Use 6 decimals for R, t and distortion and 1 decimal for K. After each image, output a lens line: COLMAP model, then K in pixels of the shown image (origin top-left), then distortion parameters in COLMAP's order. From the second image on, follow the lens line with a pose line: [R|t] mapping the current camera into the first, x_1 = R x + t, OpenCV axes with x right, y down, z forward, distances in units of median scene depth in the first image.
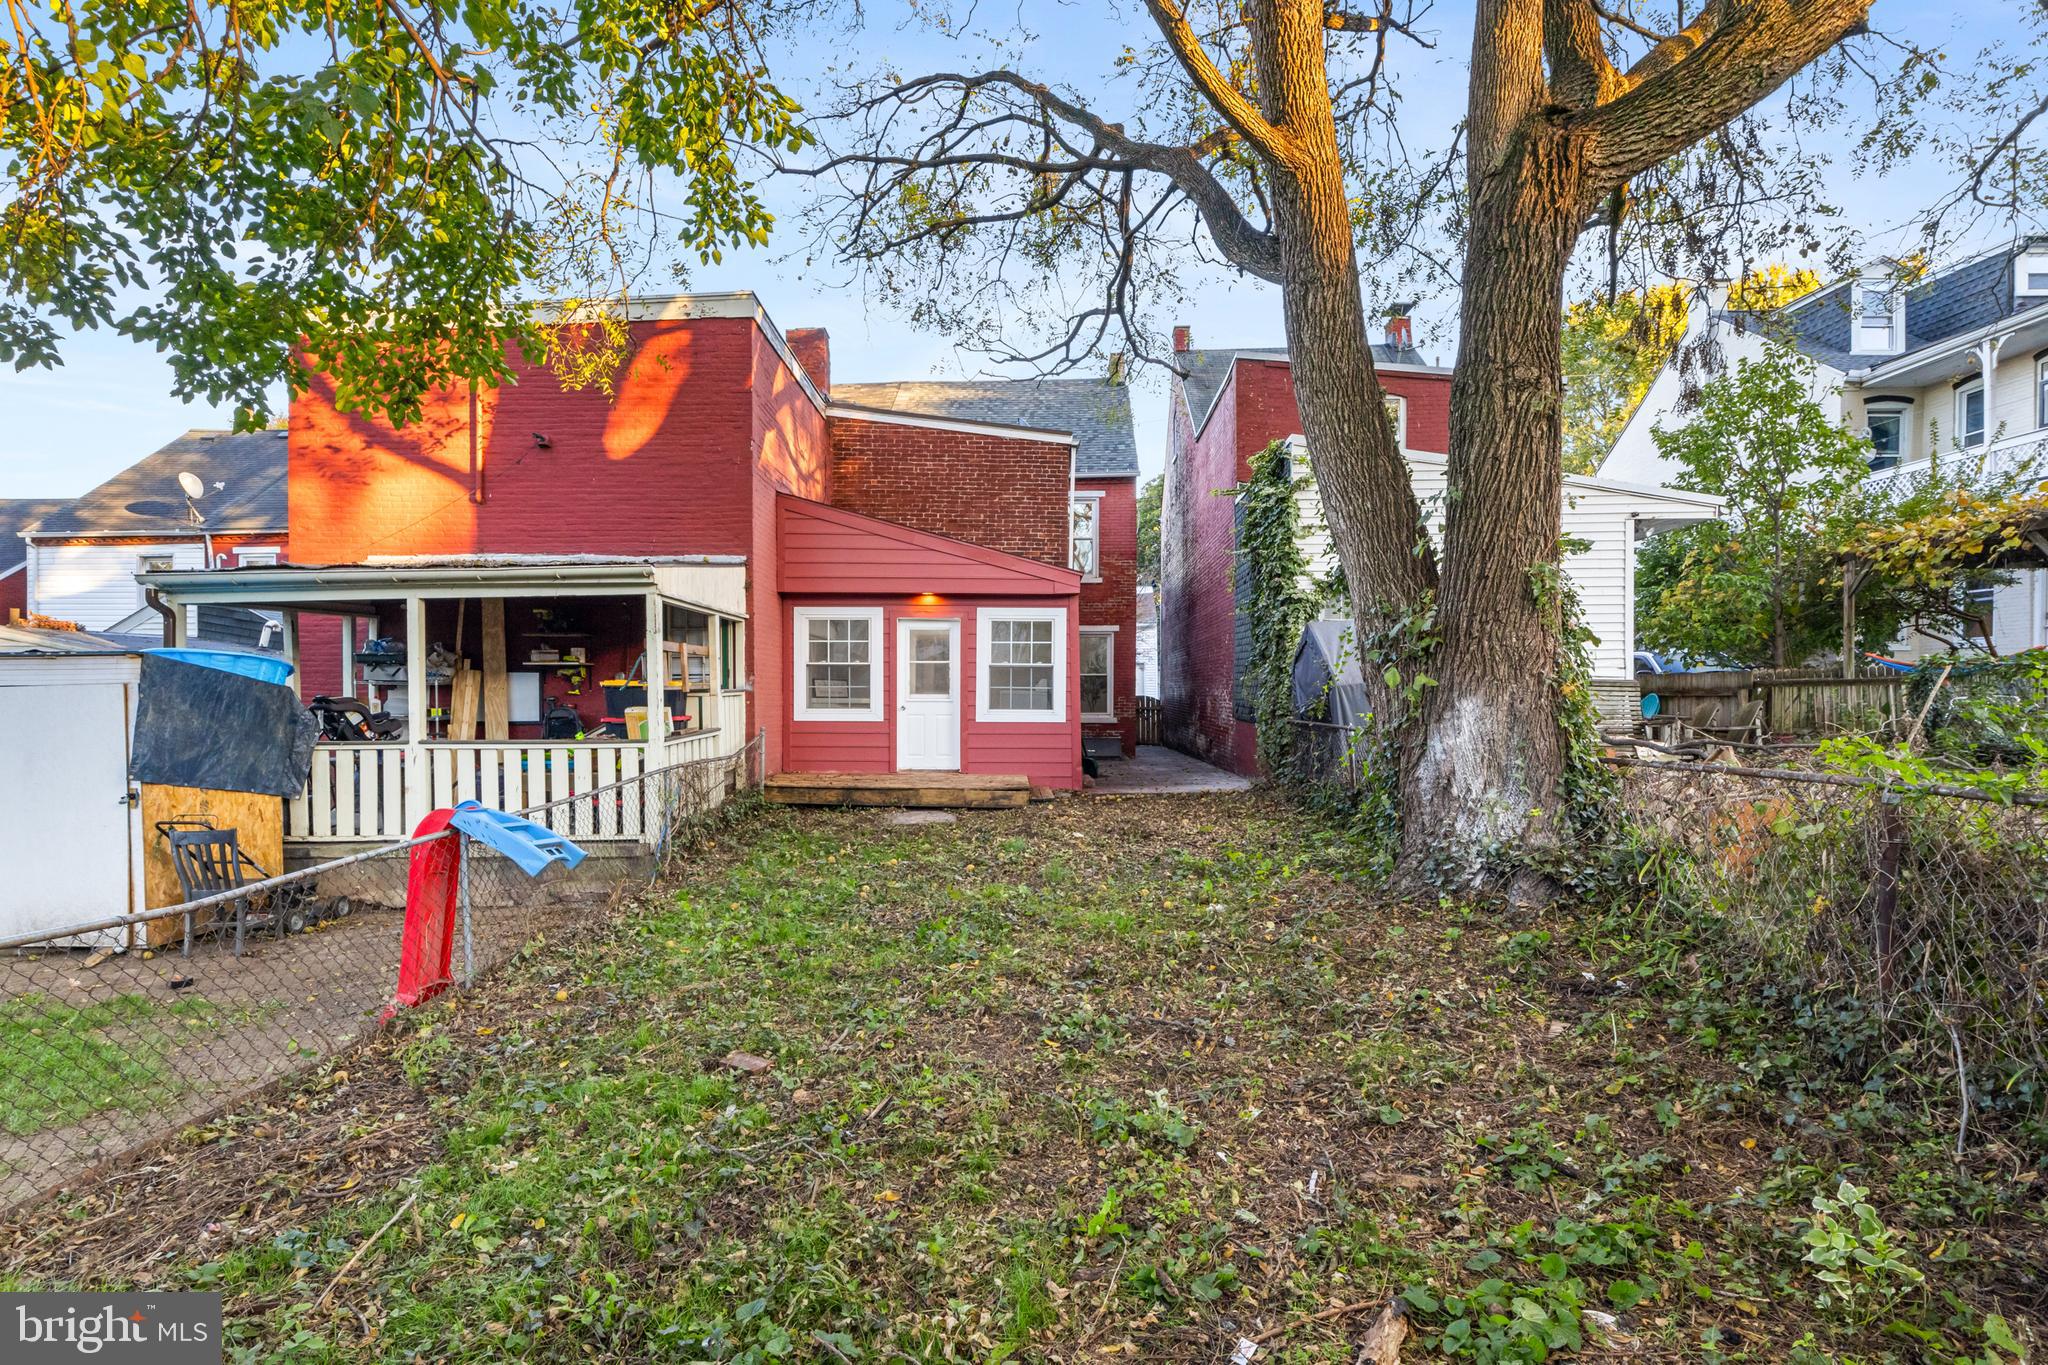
lens RADIAL K [[1039.9, 0, 1023.7], [0, 1039.9, 690.5], [0, 0, 1]] dist [-0.001310, -0.000144]
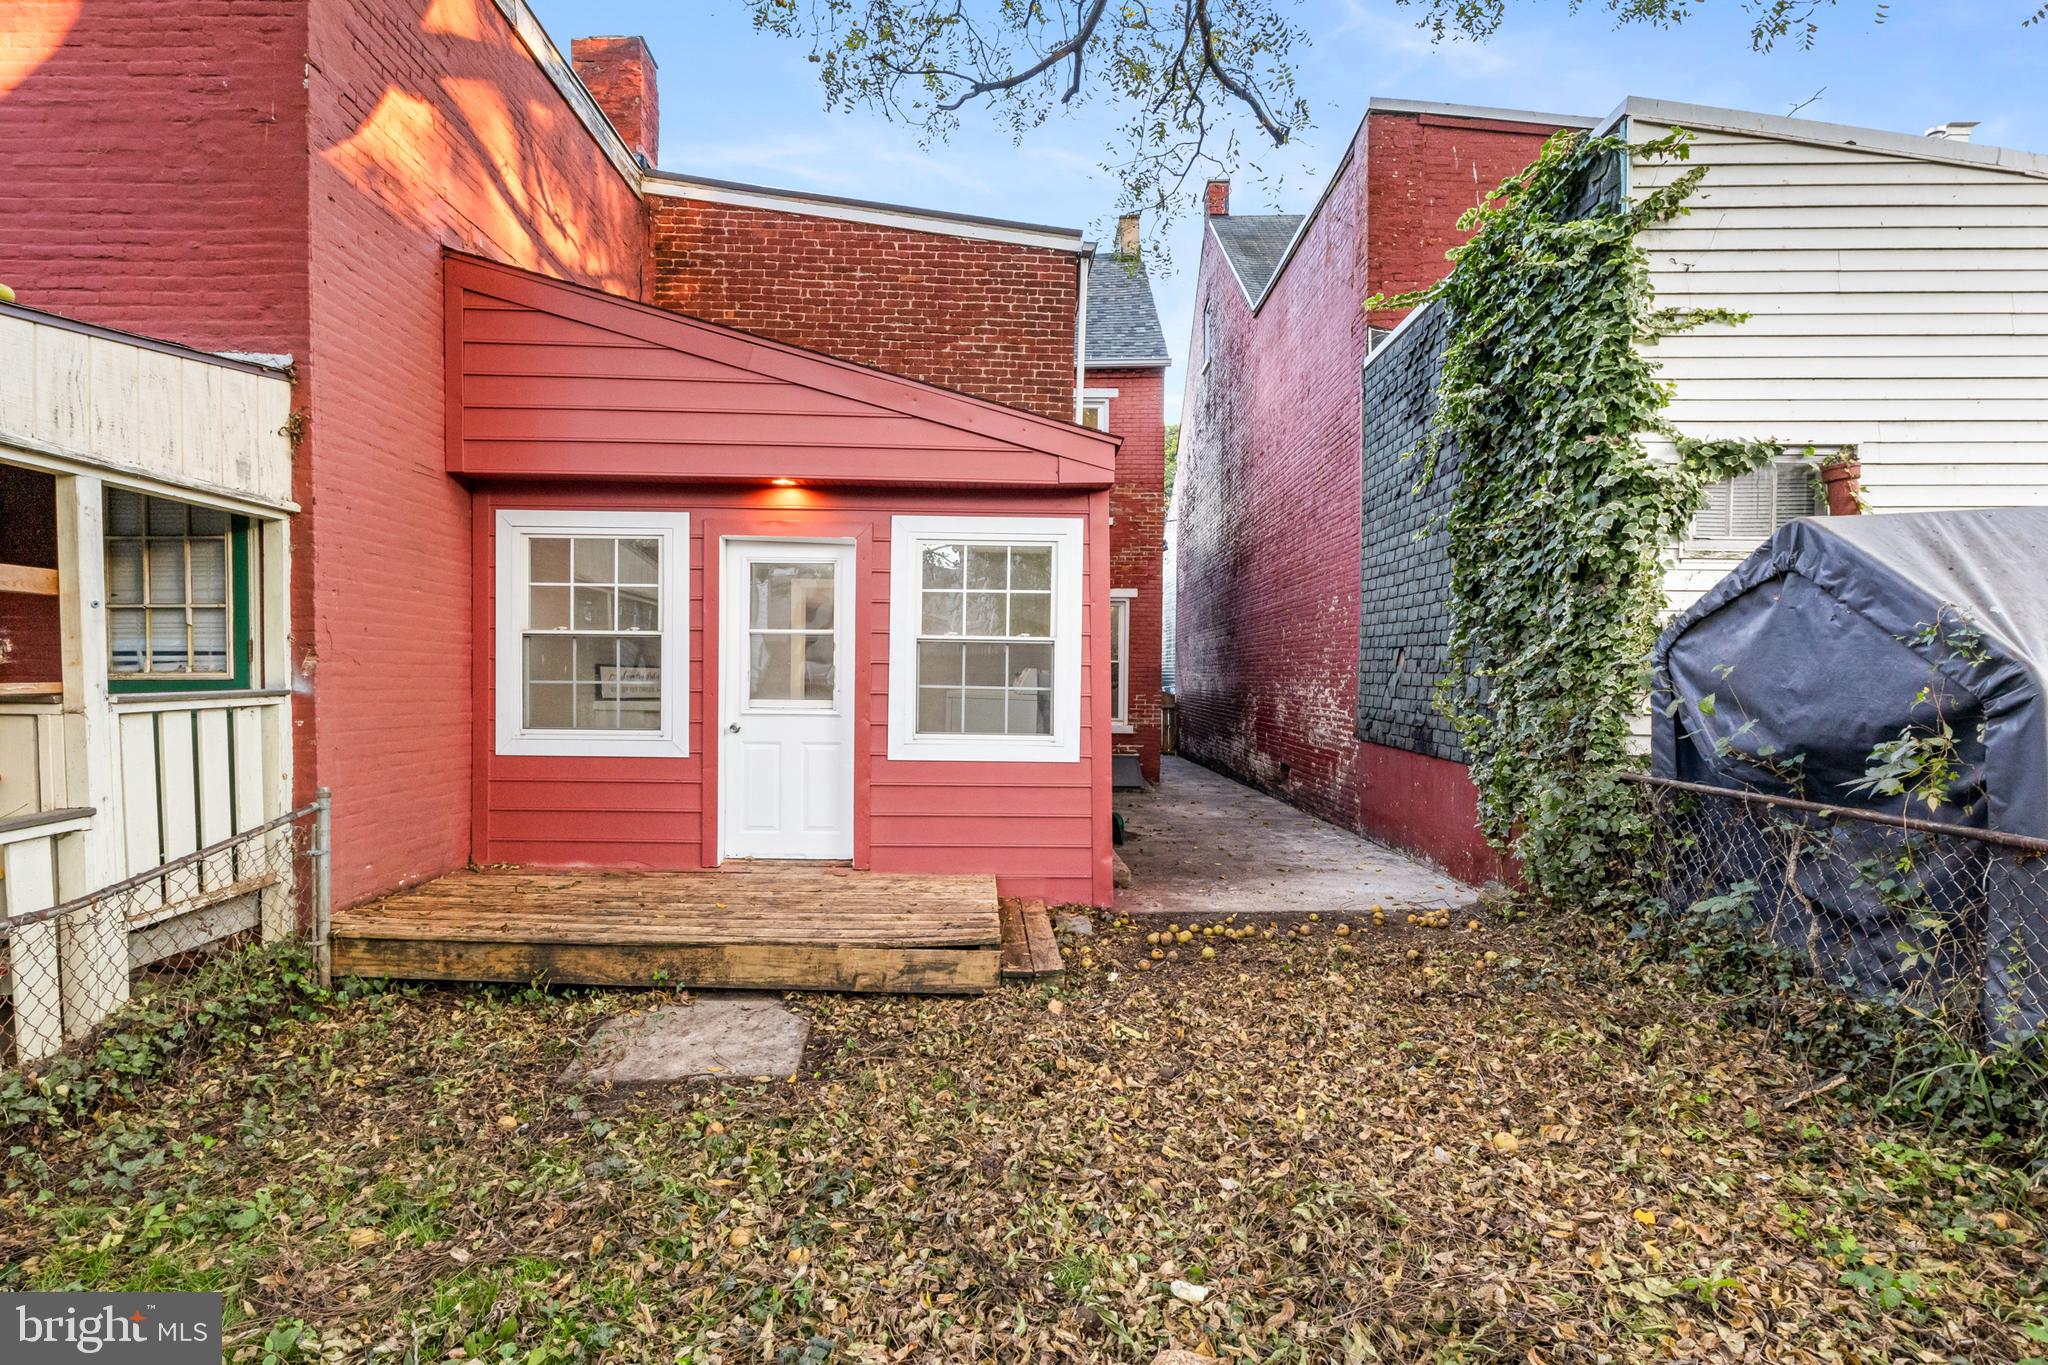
lens RADIAL K [[1039.9, 0, 1022.2], [0, 1039.9, 683.0], [0, 0, 1]] dist [-0.001310, -0.000144]
pose [[0.999682, 0.008064, 0.023882, 0.003028], [-0.008188, 0.999953, 0.005125, -0.007422], [-0.023839, -0.005319, 0.999702, 0.531701]]
